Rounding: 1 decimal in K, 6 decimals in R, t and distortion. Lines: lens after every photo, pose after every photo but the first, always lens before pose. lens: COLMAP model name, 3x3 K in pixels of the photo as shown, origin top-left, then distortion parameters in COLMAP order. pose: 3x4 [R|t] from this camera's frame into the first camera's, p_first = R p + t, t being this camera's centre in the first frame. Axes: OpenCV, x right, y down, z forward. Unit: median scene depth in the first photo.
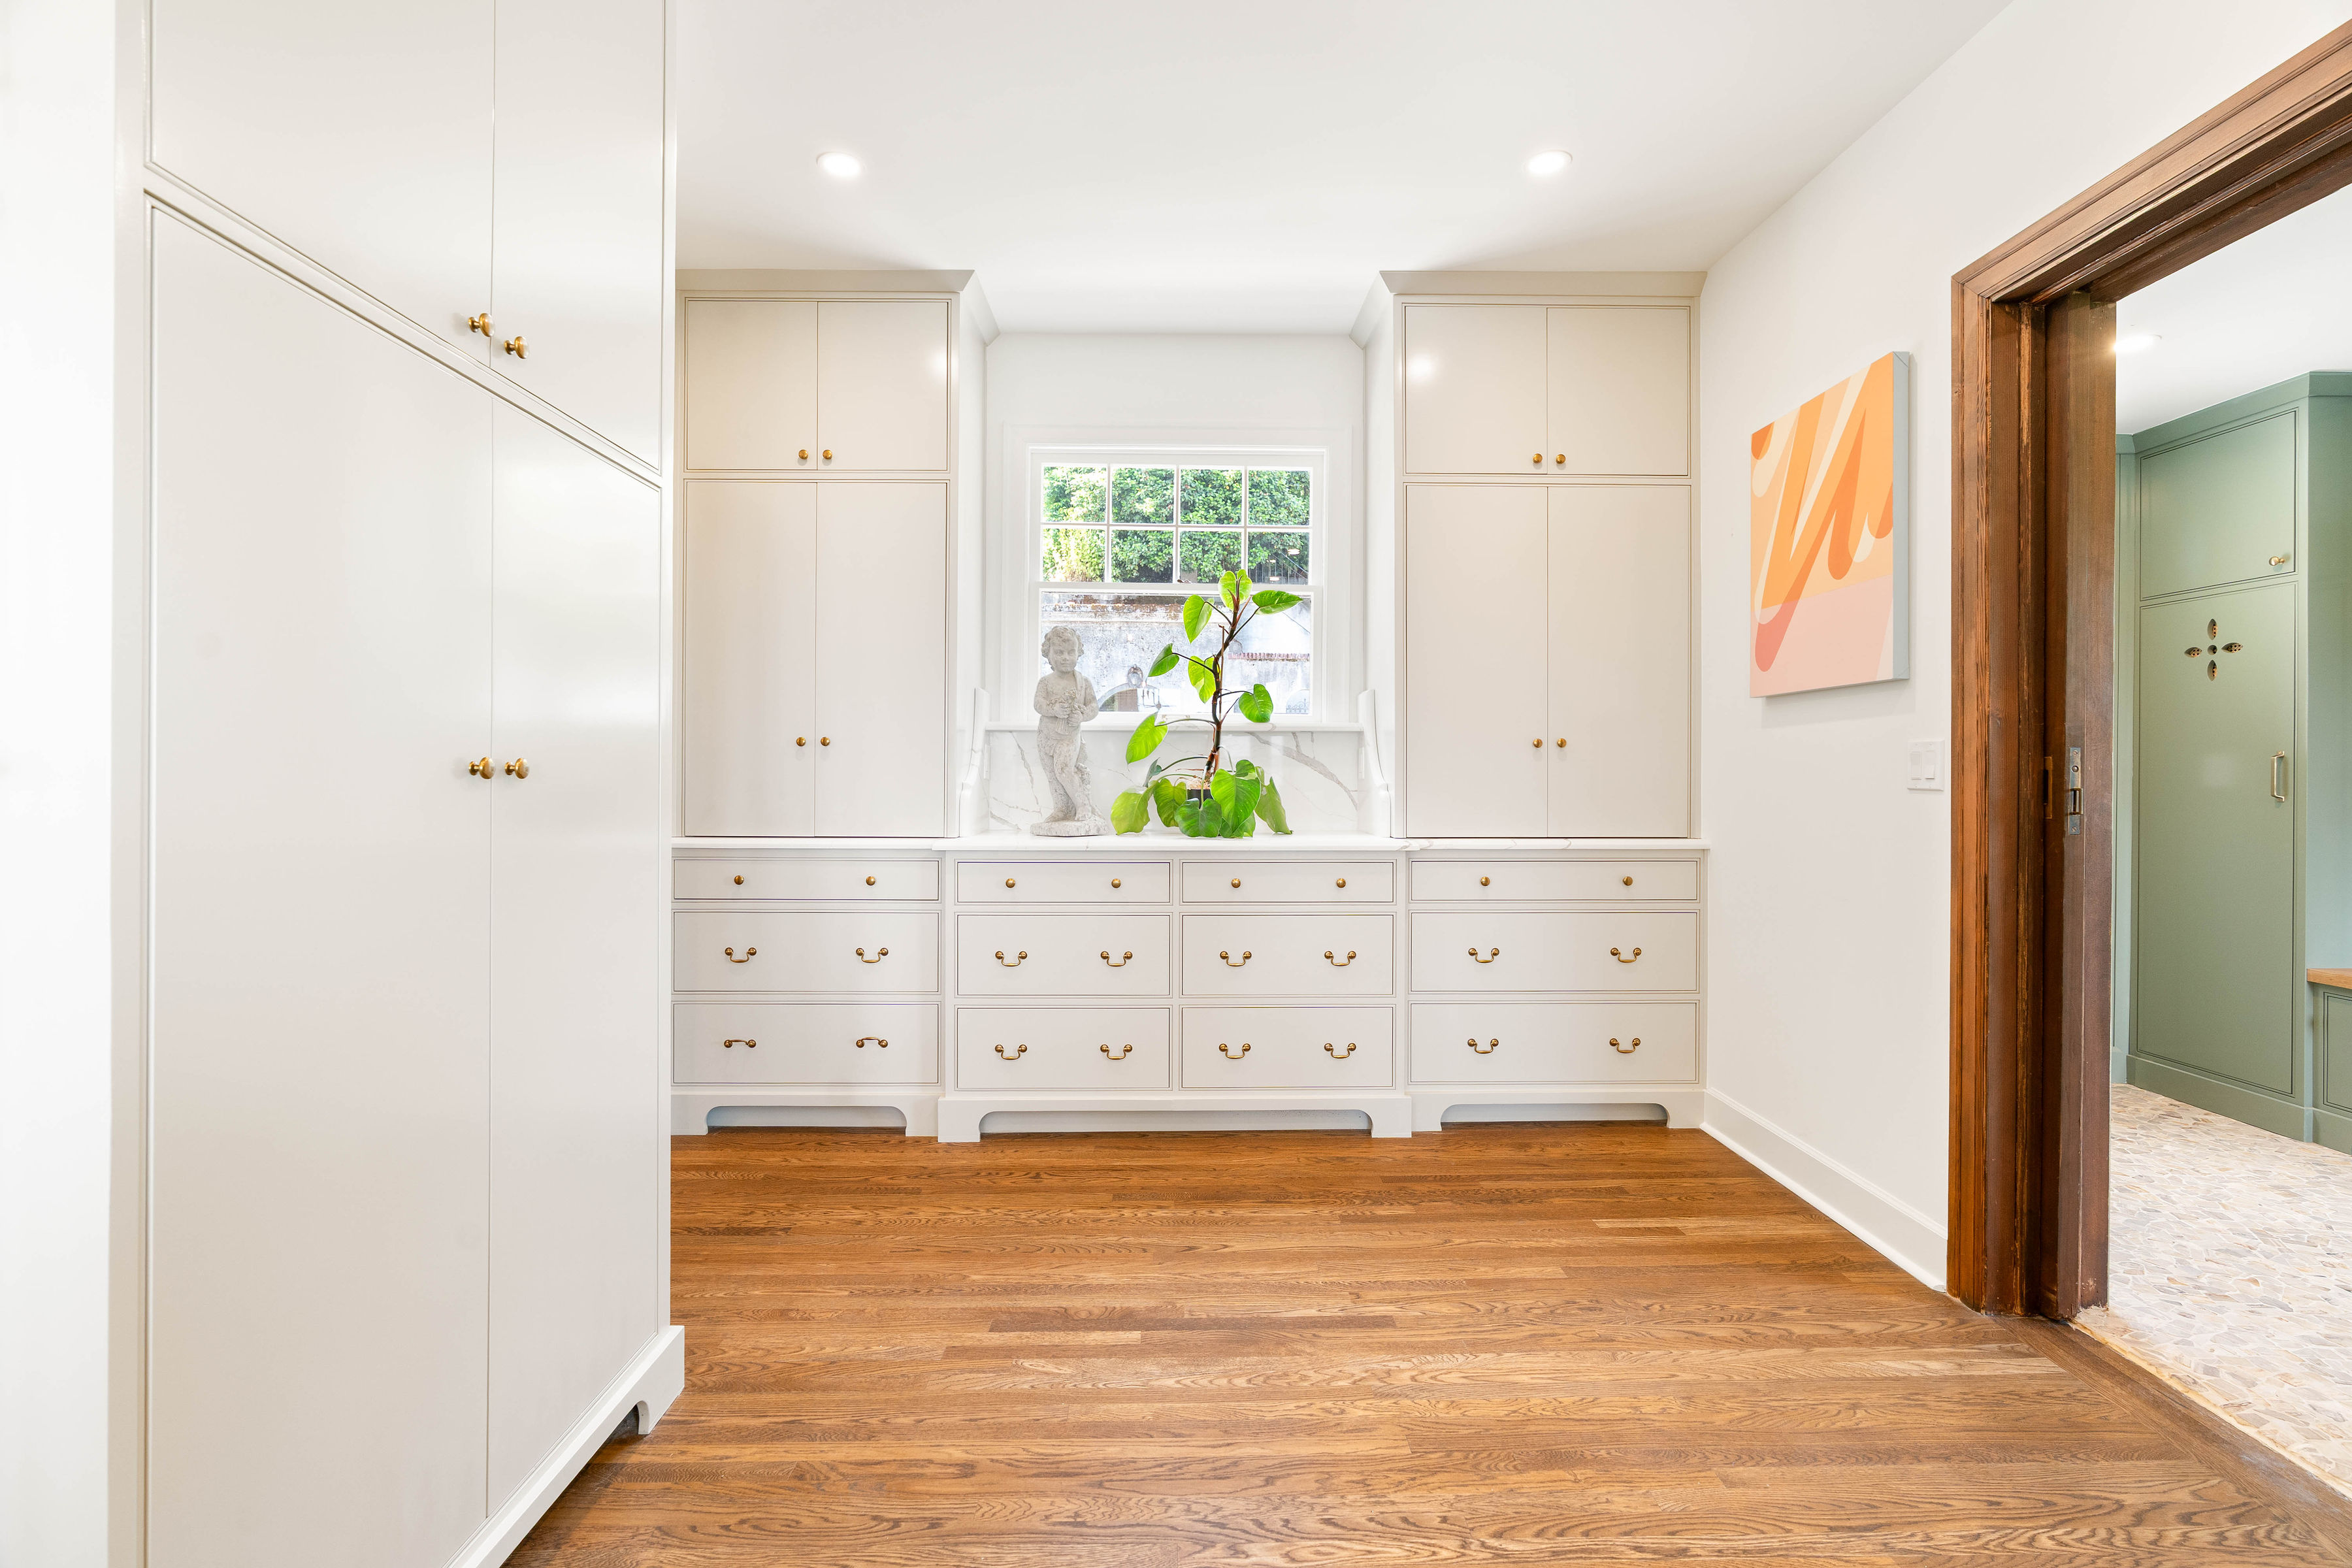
lens RADIAL K [[1081.7, 0, 1176.0], [0, 1081.7, 784.0], [0, 0, 1]] dist [-0.001086, 0.000169]
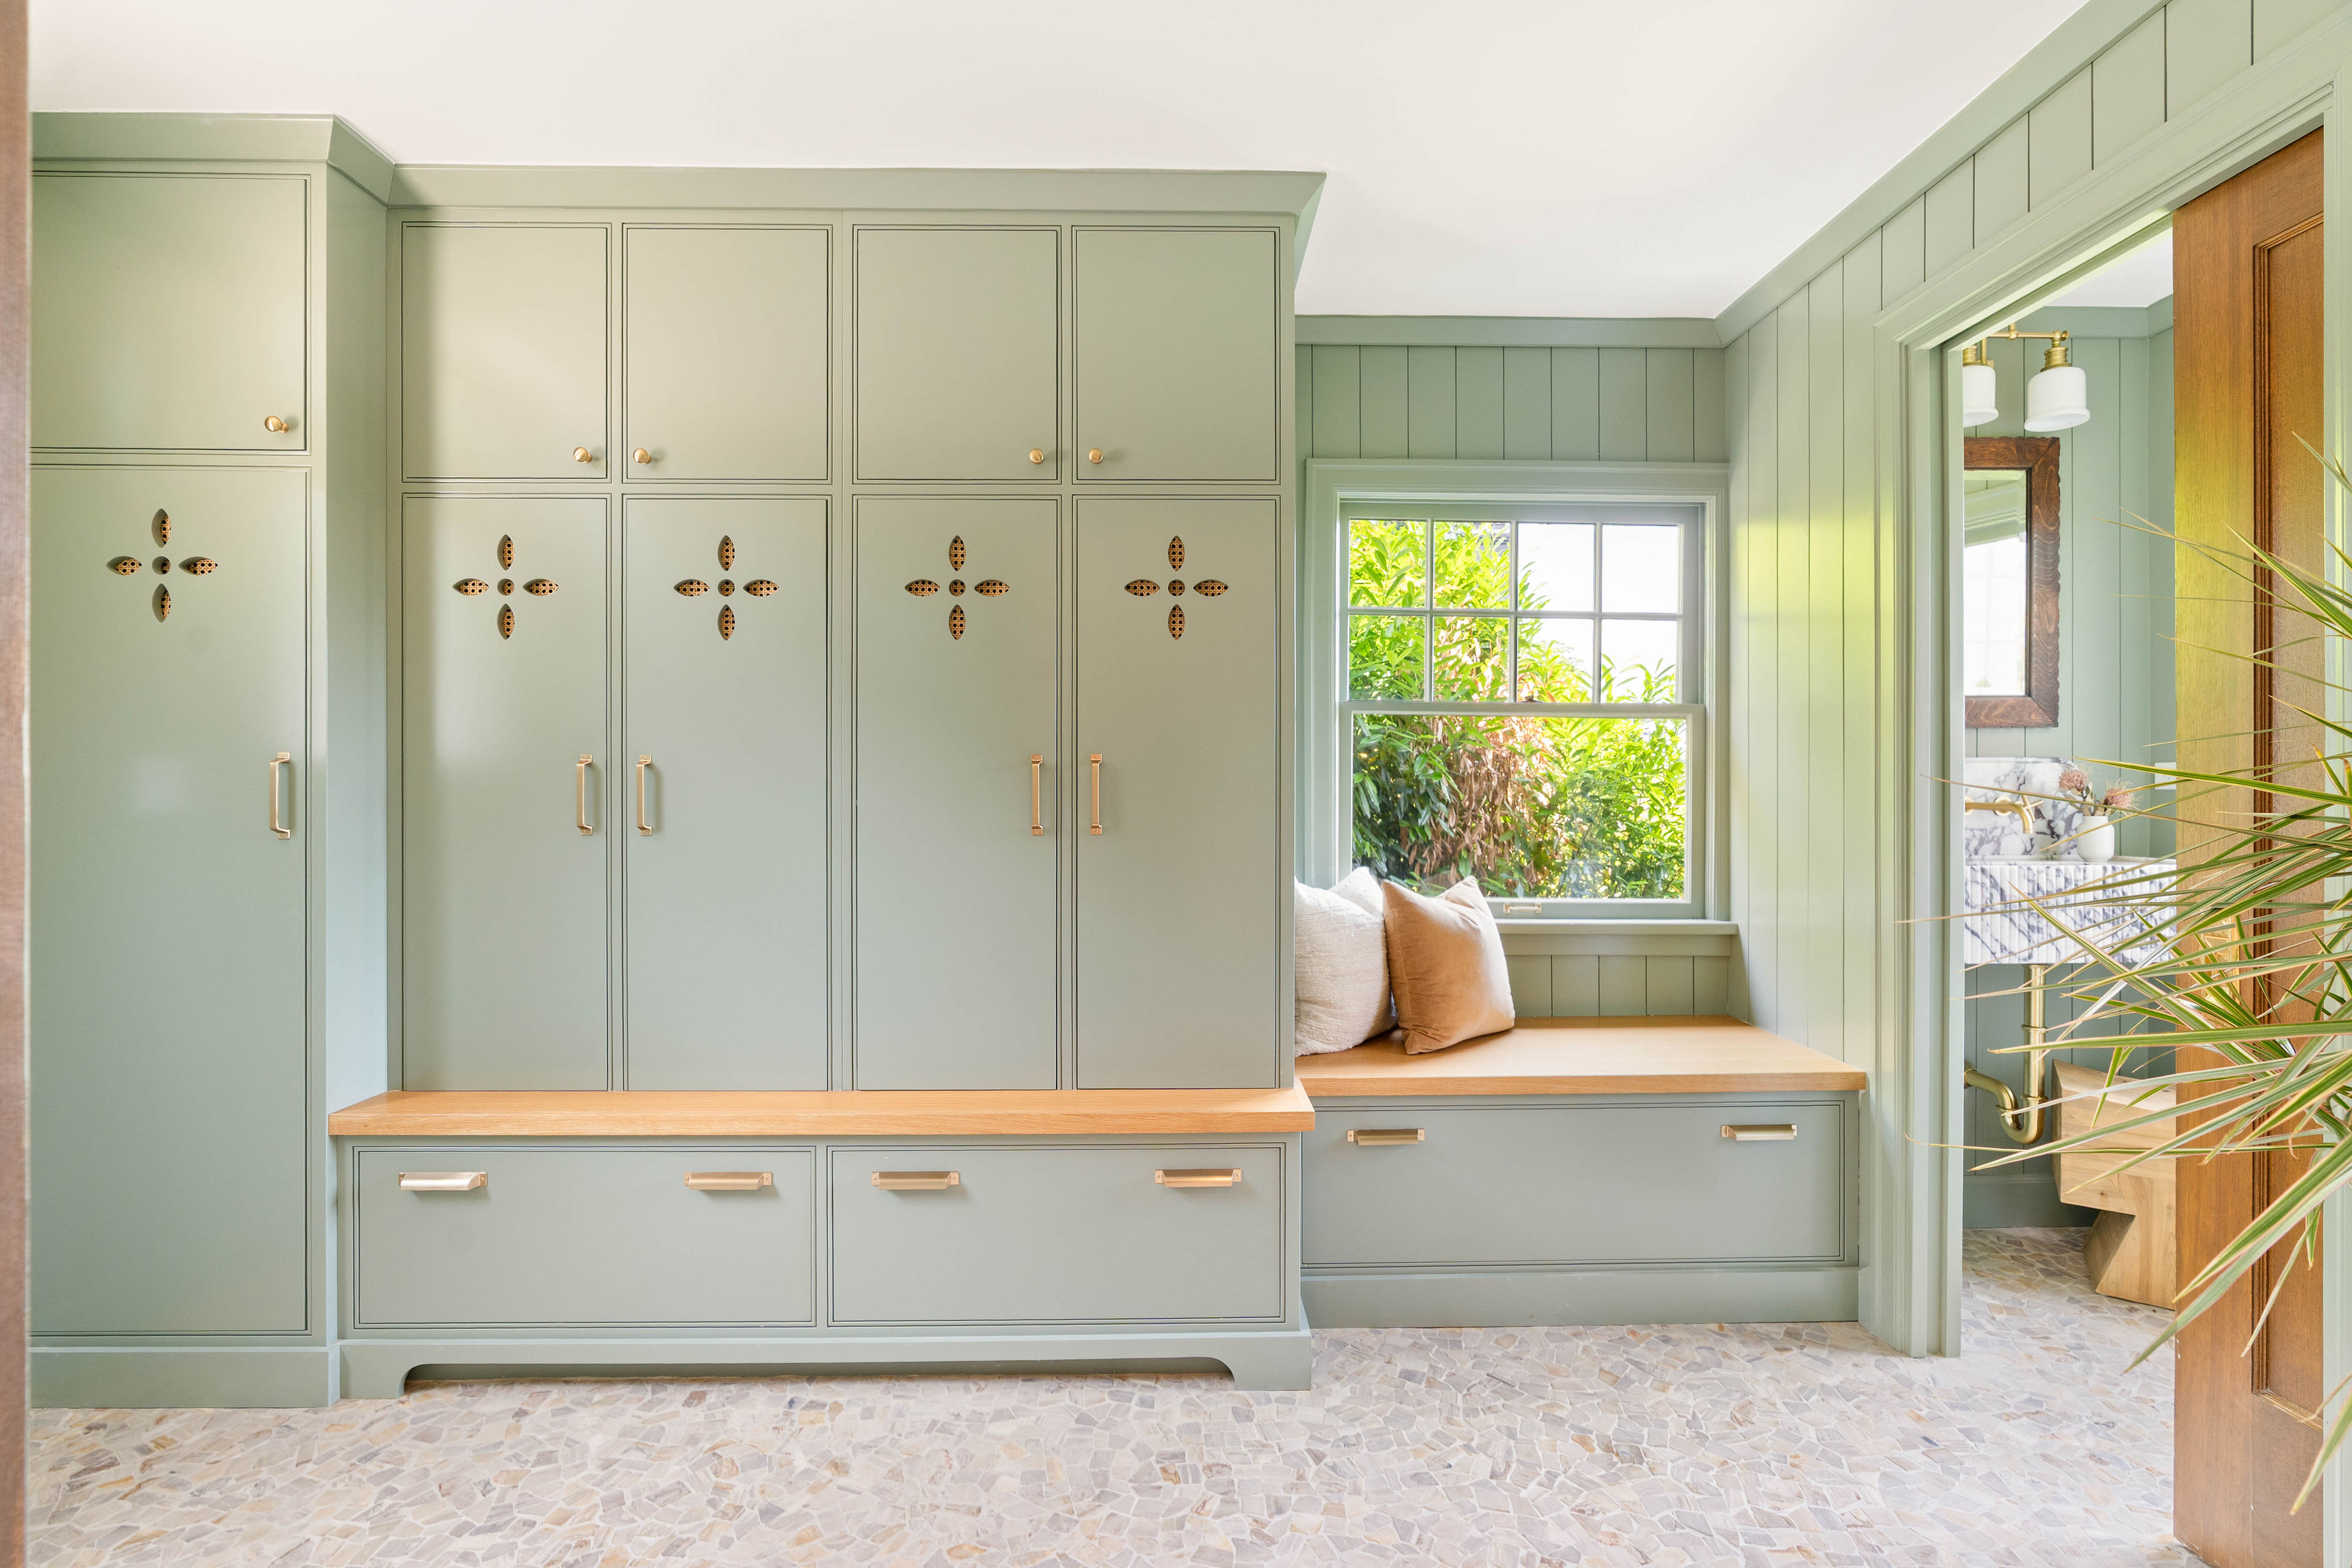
lens RADIAL K [[1081.7, 0, 1176.0], [0, 1081.7, 784.0], [0, 0, 1]] dist [-0.001086, 0.000169]
pose [[-0.000817, -0.000430, 1.000000, 0.434550], [0.006226, 0.999981, 0.000435, -0.010402], [-0.999980, 0.006226, -0.000815, 0.516078]]
